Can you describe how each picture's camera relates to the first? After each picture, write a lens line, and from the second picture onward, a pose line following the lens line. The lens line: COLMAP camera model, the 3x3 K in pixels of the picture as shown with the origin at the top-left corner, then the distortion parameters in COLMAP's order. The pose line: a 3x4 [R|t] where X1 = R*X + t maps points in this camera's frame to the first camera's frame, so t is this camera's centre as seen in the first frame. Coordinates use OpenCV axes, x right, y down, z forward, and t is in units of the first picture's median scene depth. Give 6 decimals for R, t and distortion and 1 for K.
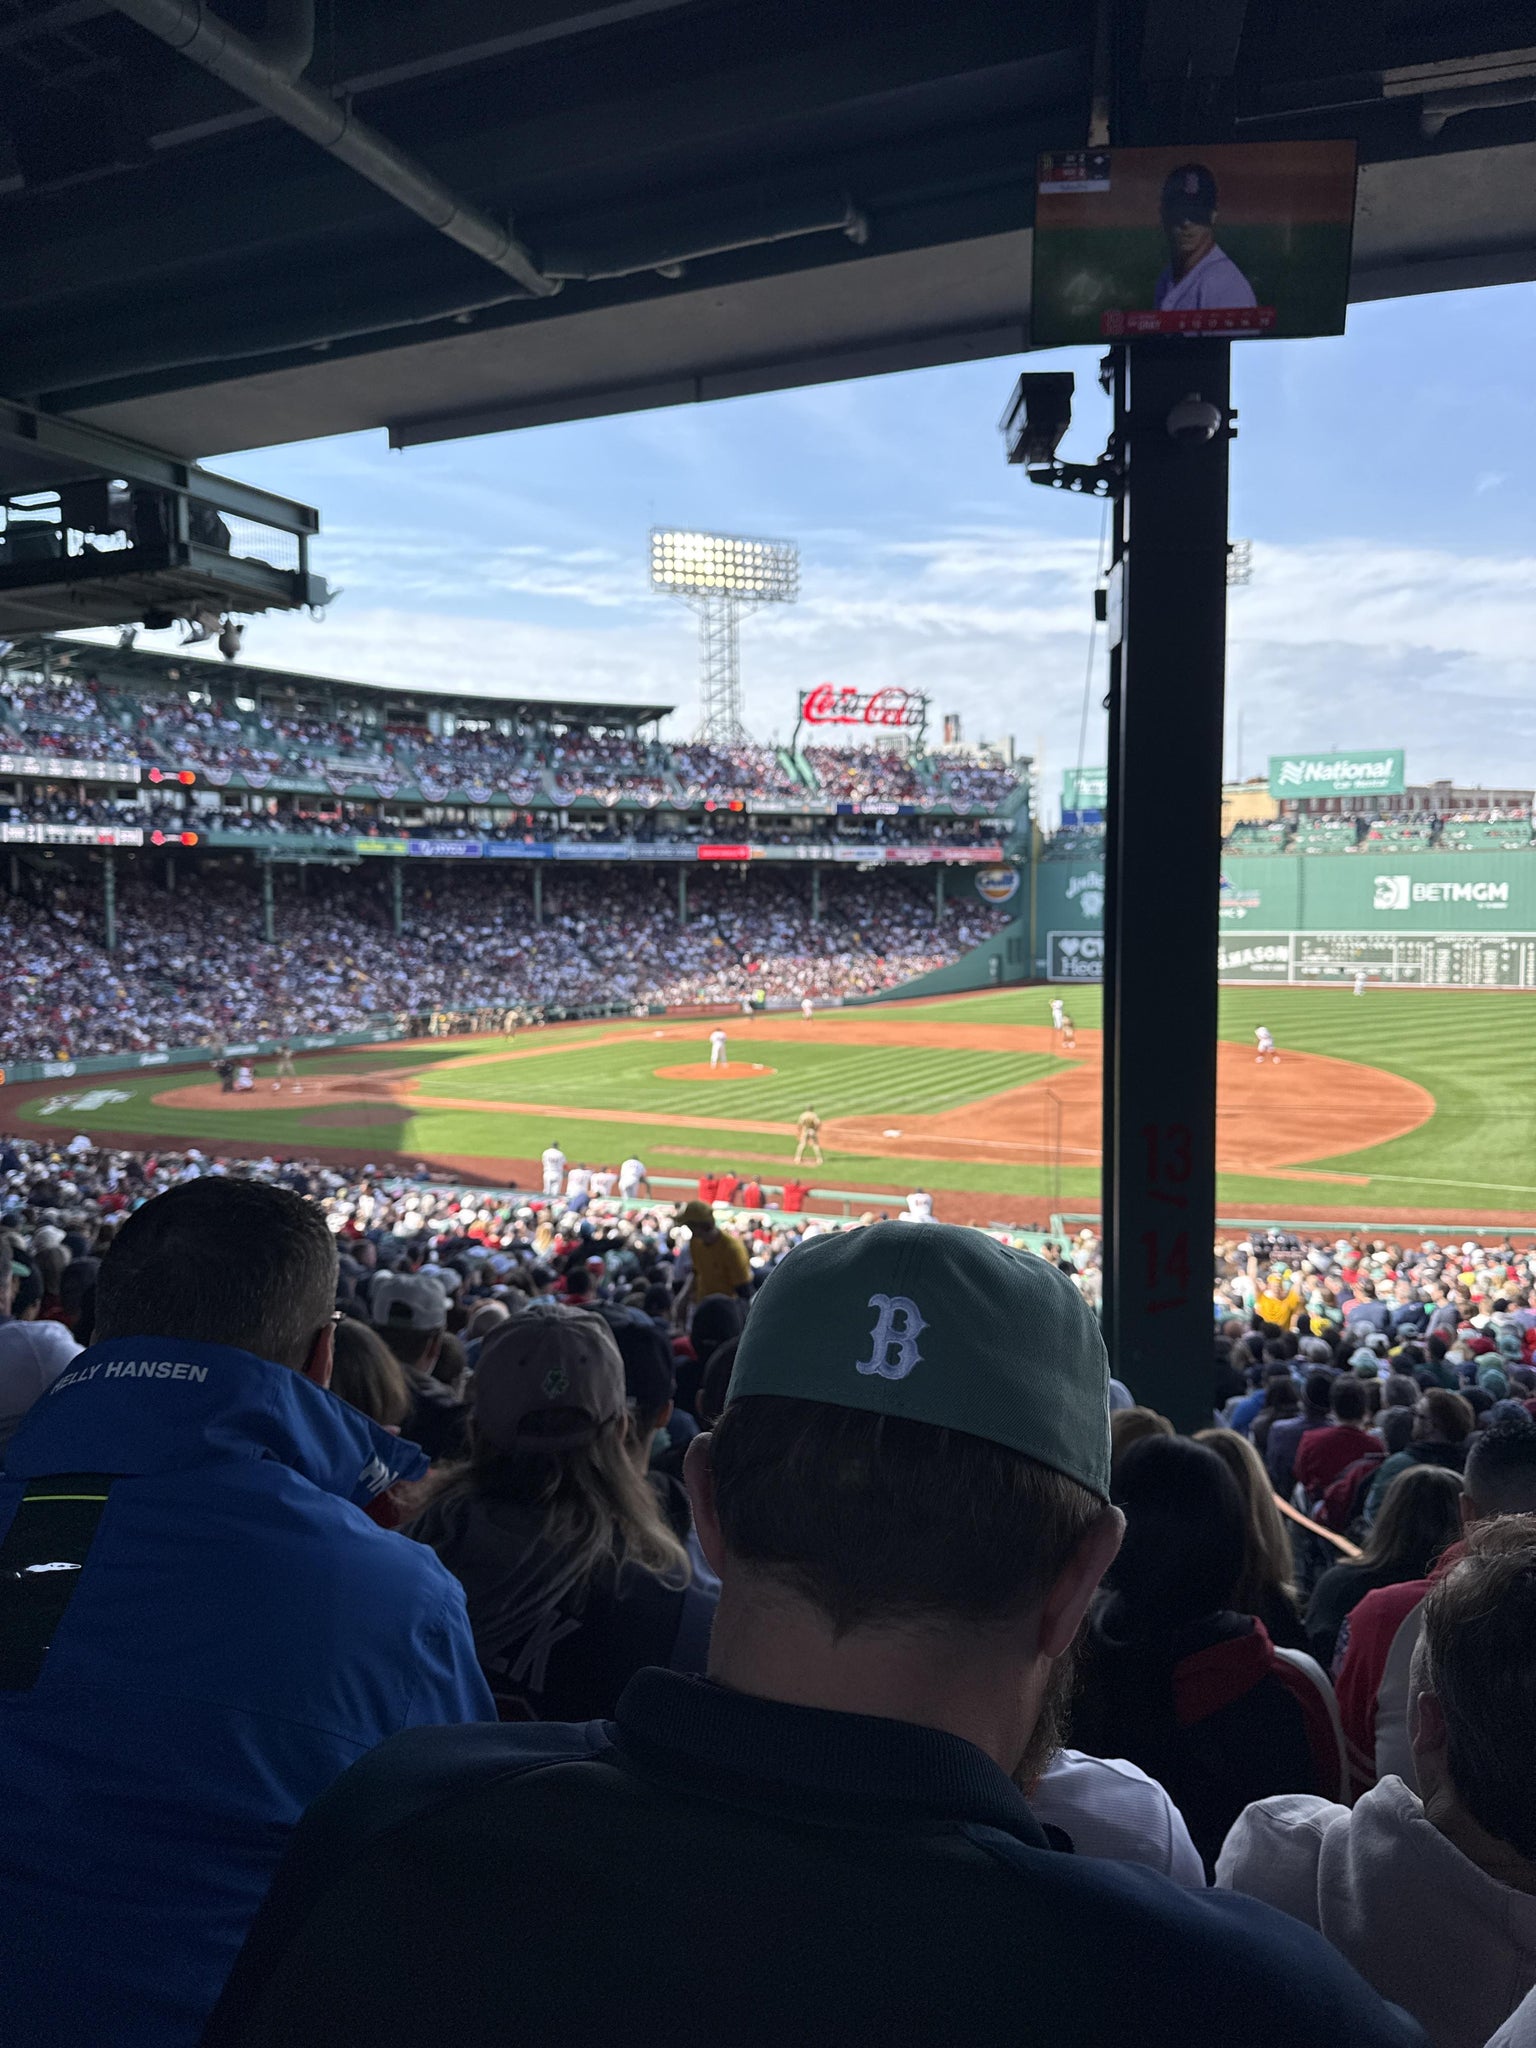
lens RADIAL K [[1598.9, 0, 792.5], [0, 1598.9, 1011.0], [0, 0, 1]] dist [0.082746, -0.098834]
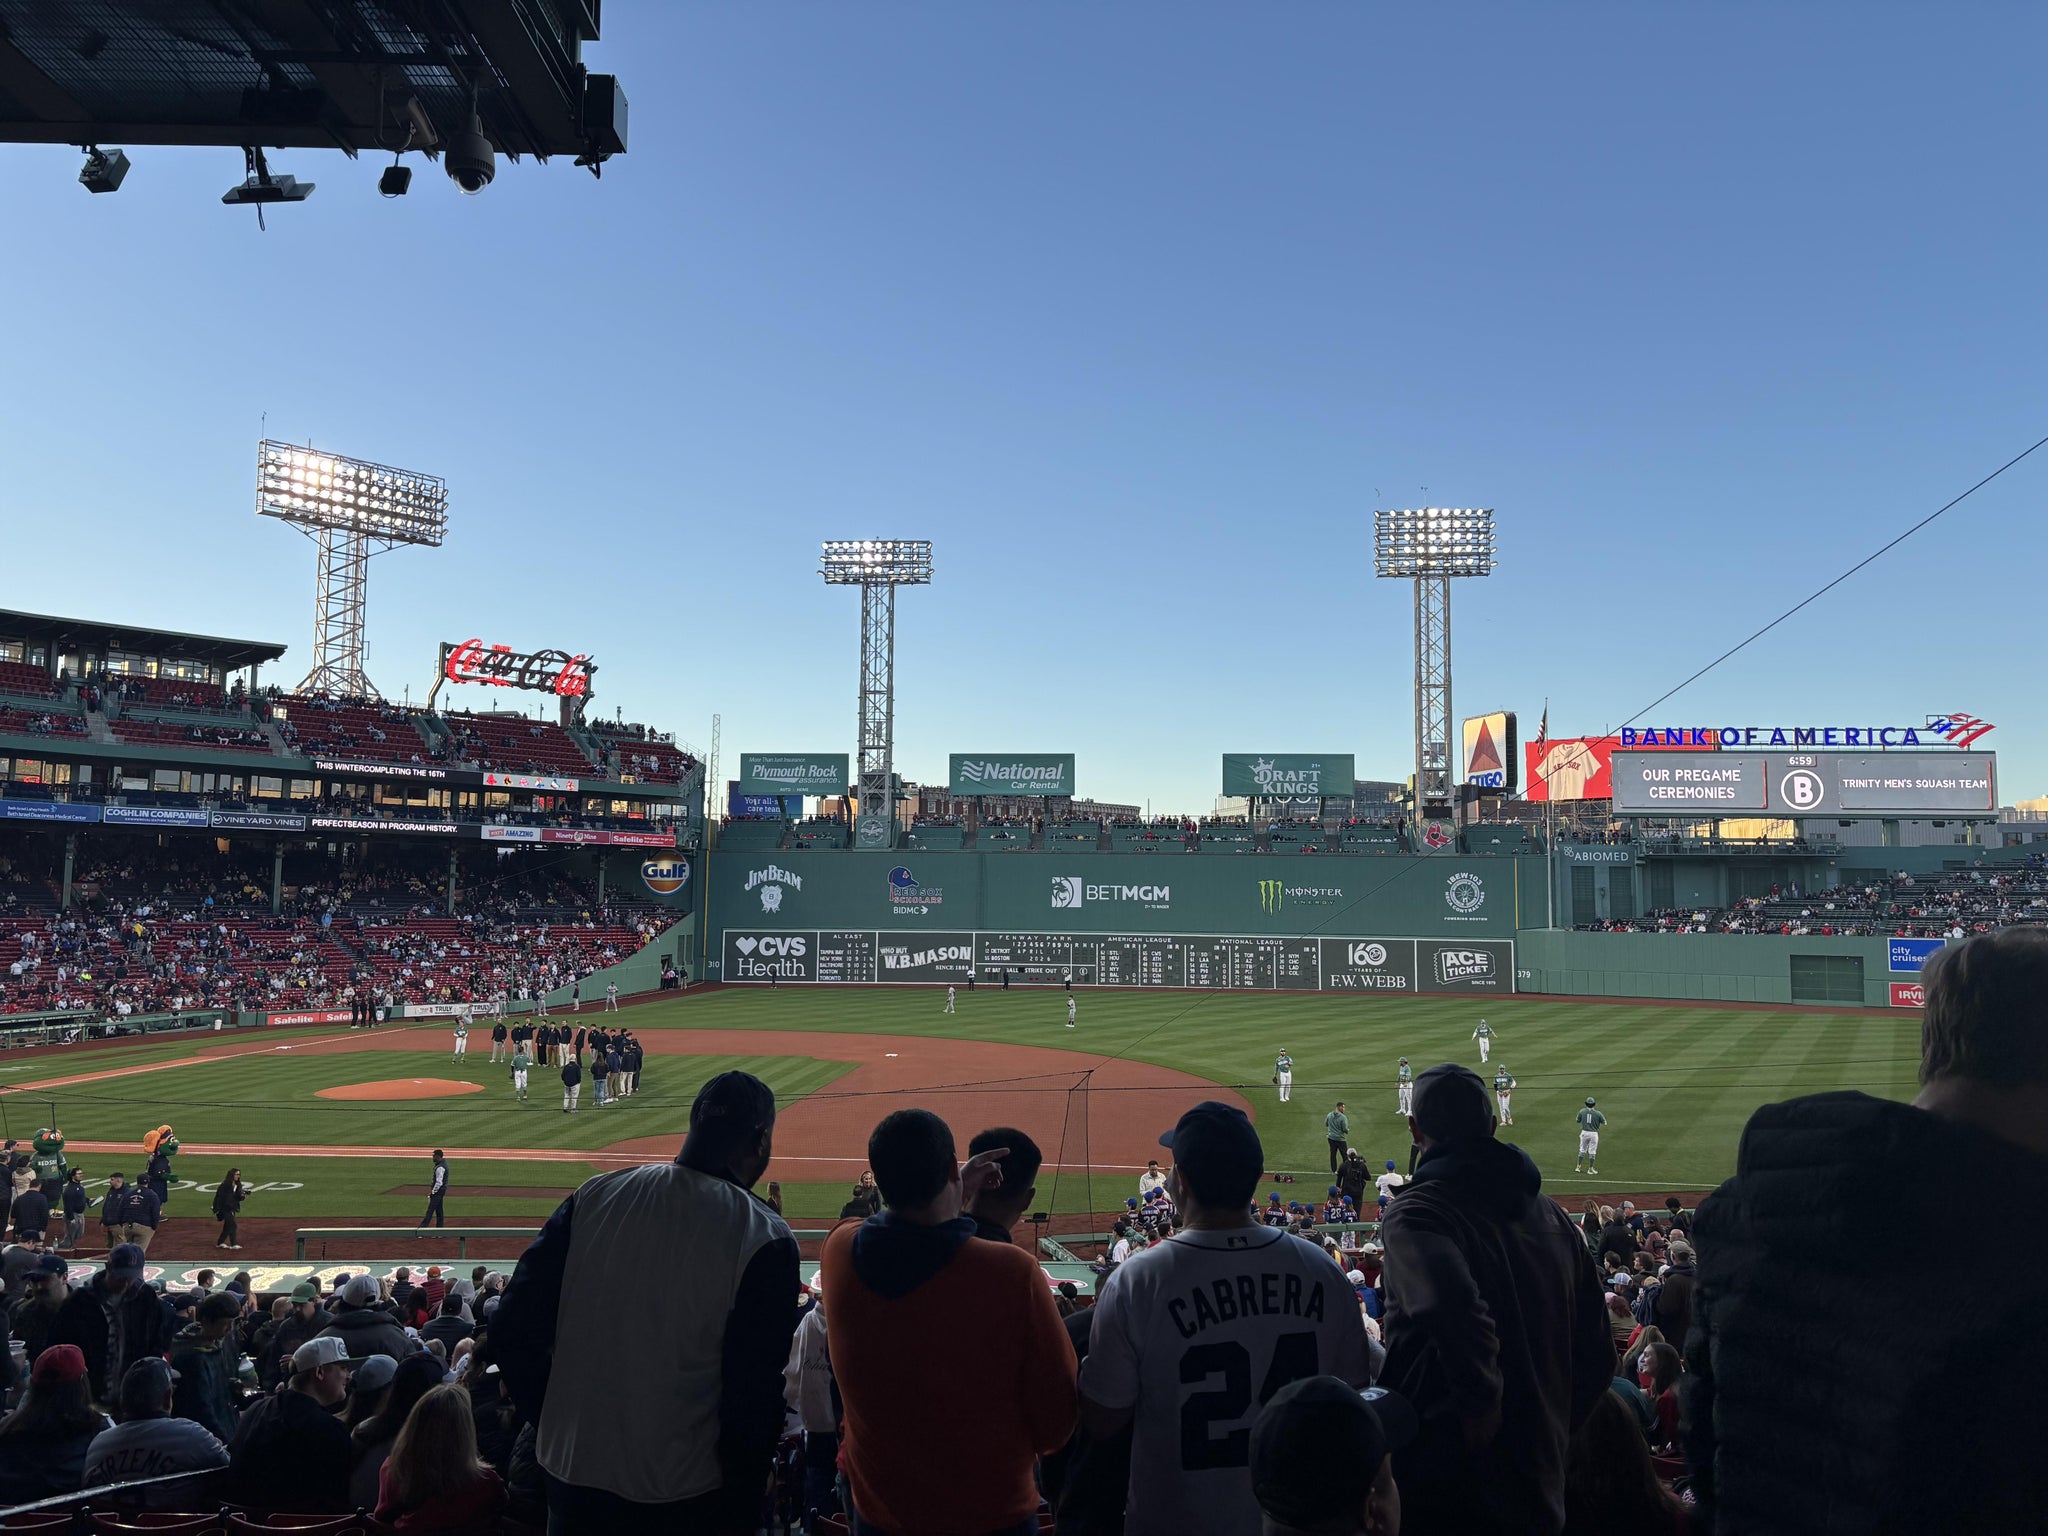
lens RADIAL K [[1598.9, 0, 1037.8], [0, 1598.9, 761.6], [0, 0, 1]] dist [0.082746, -0.098834]
pose [[0.902457, 0.058233, 0.426826, -0.080367], [0.010887, 0.987421, -0.157736, 0.003576], [-0.430643, 0.146997, 0.890471, 0.104909]]
